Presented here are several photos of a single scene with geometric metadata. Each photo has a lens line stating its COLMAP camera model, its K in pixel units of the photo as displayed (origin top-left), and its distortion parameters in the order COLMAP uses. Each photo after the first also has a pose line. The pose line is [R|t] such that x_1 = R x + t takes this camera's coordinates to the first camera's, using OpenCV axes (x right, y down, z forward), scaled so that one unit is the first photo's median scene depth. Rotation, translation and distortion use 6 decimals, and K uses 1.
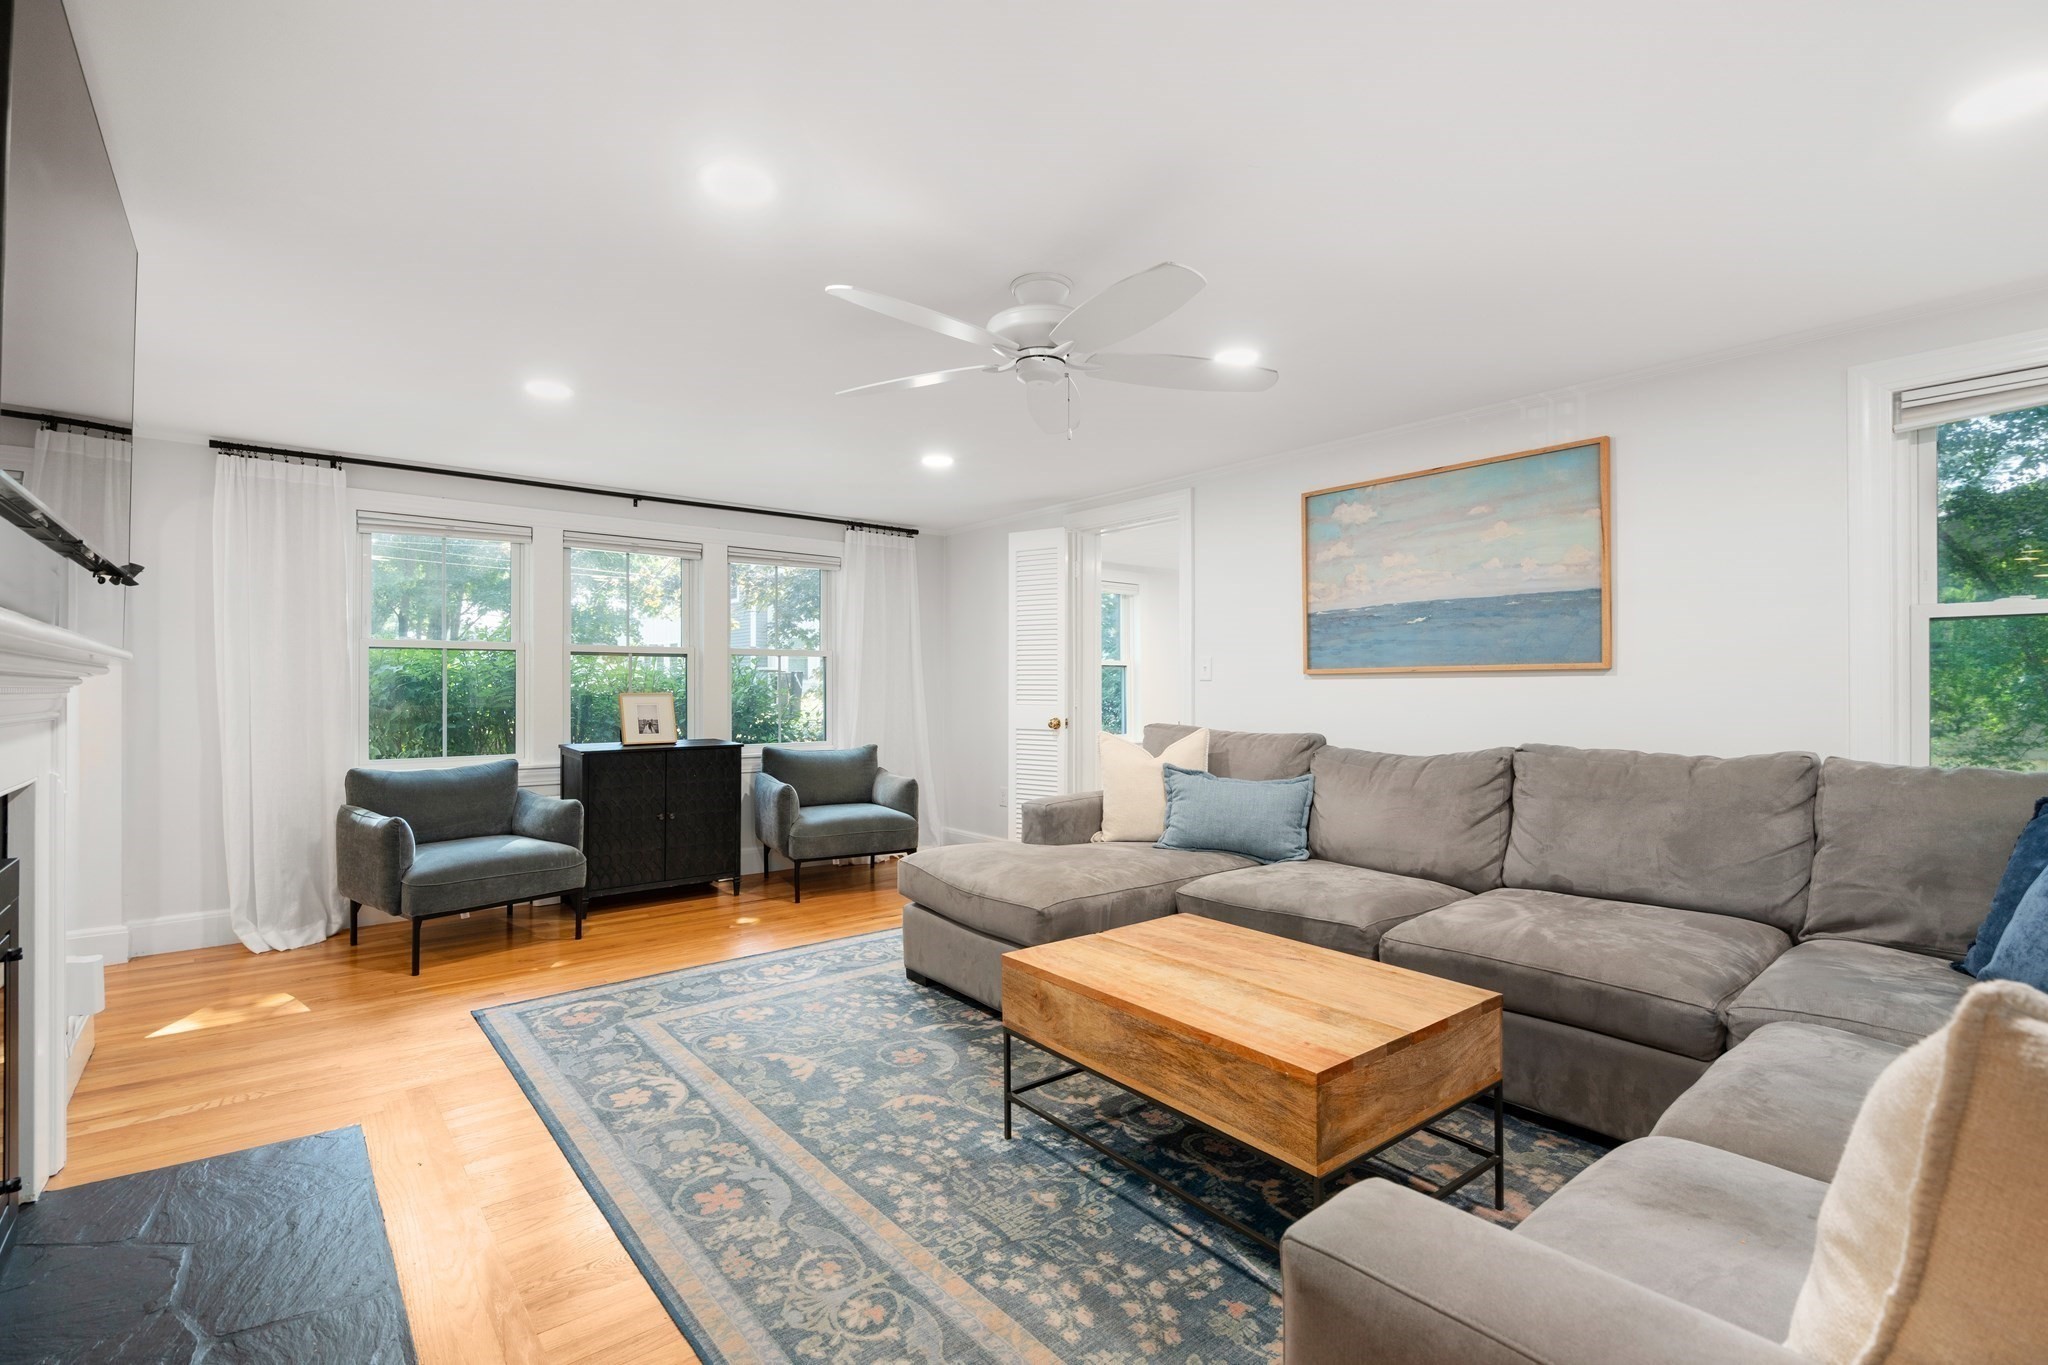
lens RADIAL K [[934.8, 0, 1024.0], [0, 934.8, 682.5], [0, 0, 1]] dist [-0.001734, -0.000490]
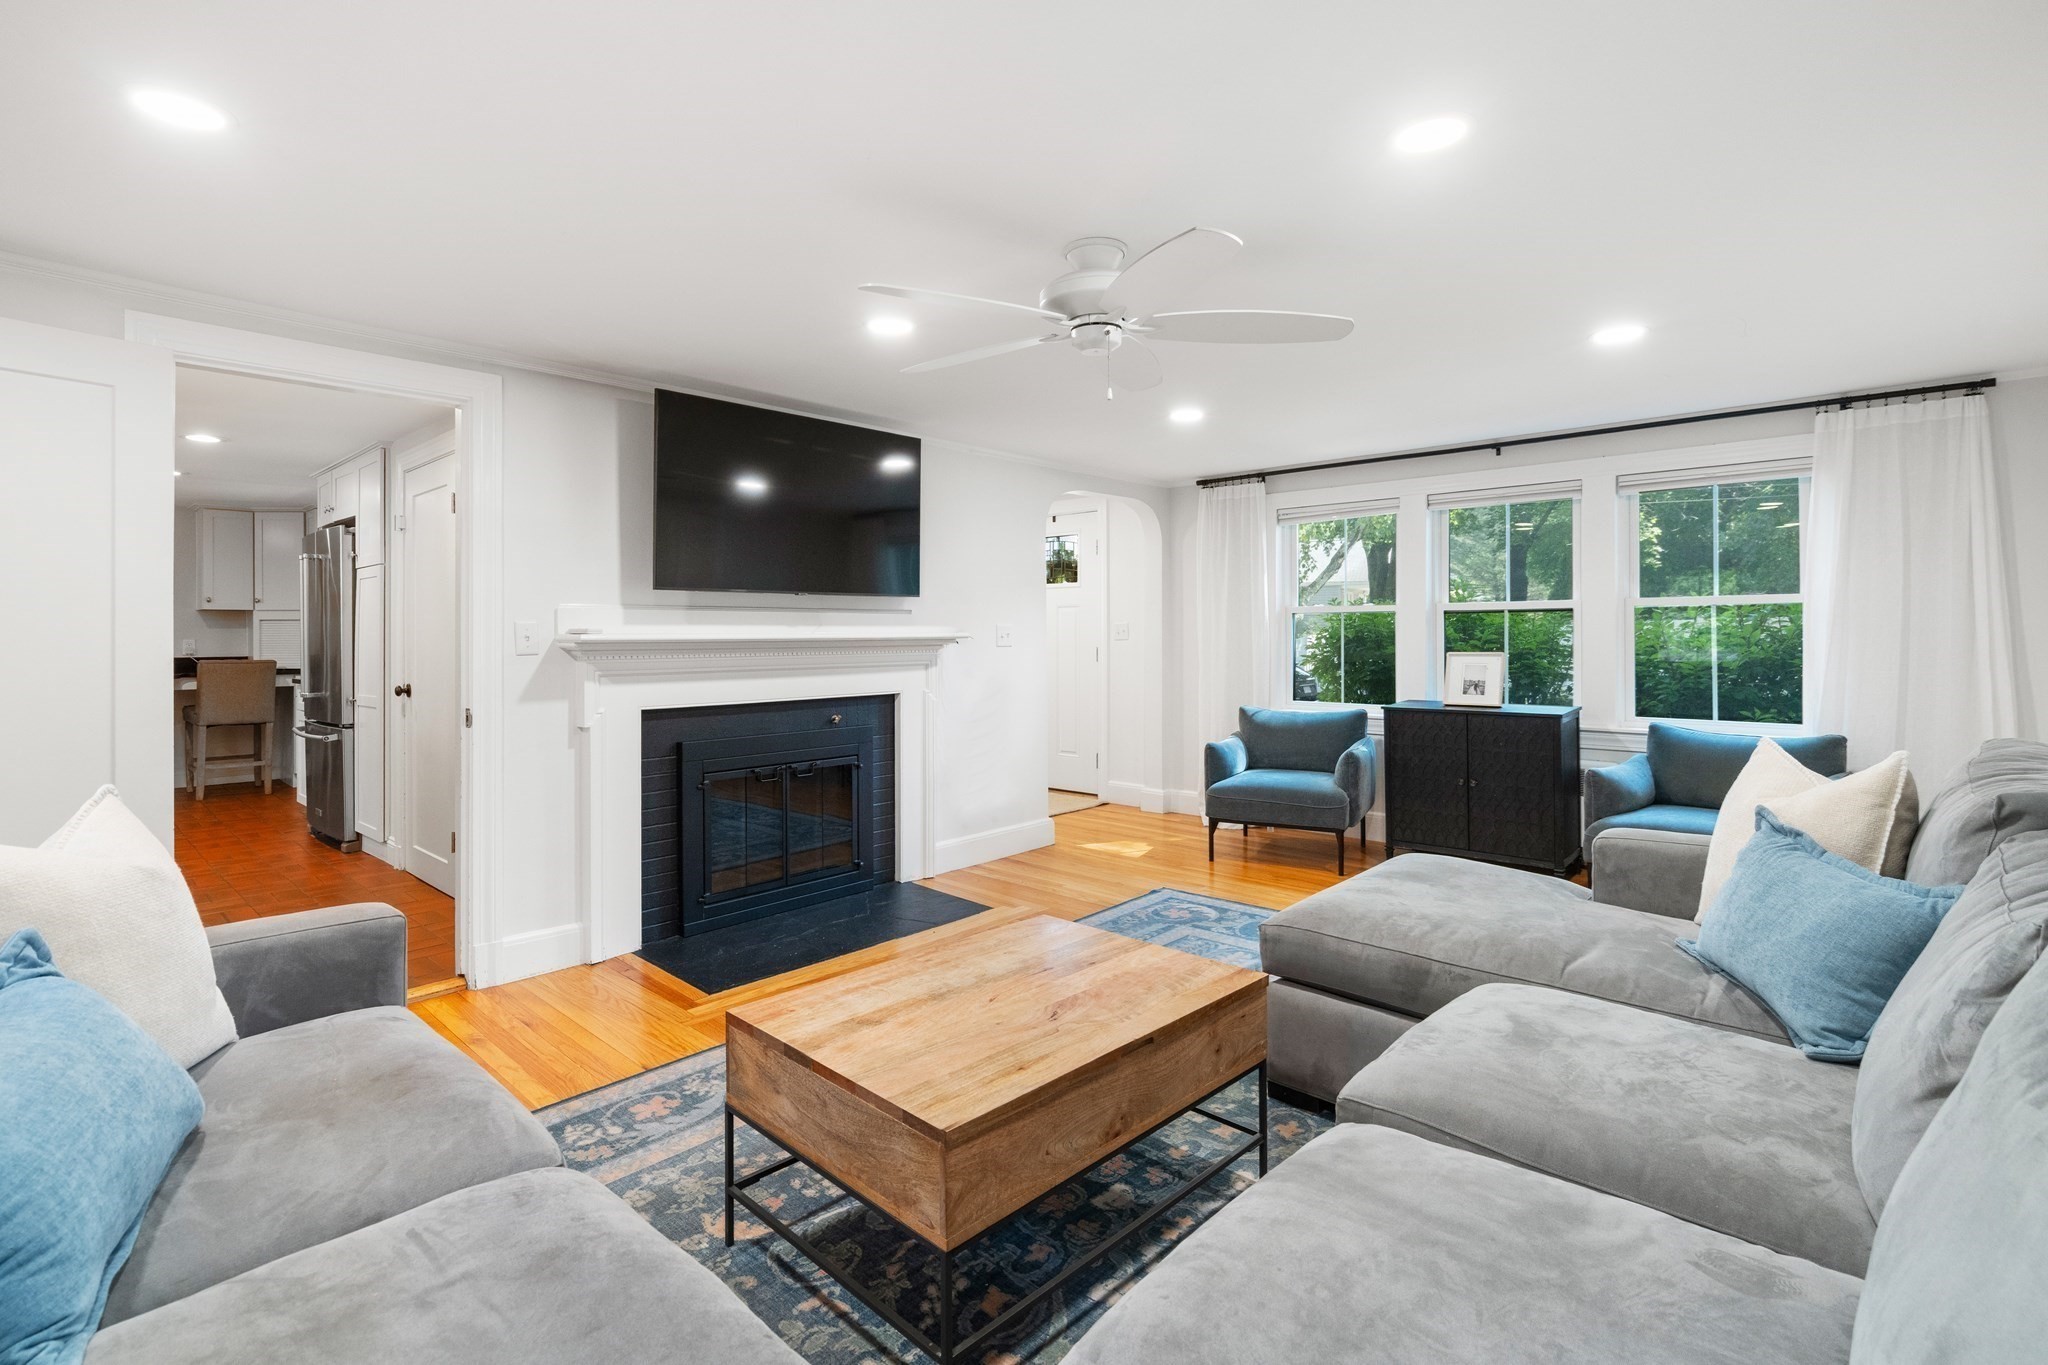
lens RADIAL K [[971.2, 0, 1023.7], [0, 971.2, 634.6], [0, 0, 1]] dist [-0.003003, -0.000271]
pose [[0.129575, 0.001235, -0.991569, 0.634939], [0.009301, 0.999954, 0.002461, -0.016779], [0.991526, -0.009541, 0.129557, 0.500885]]
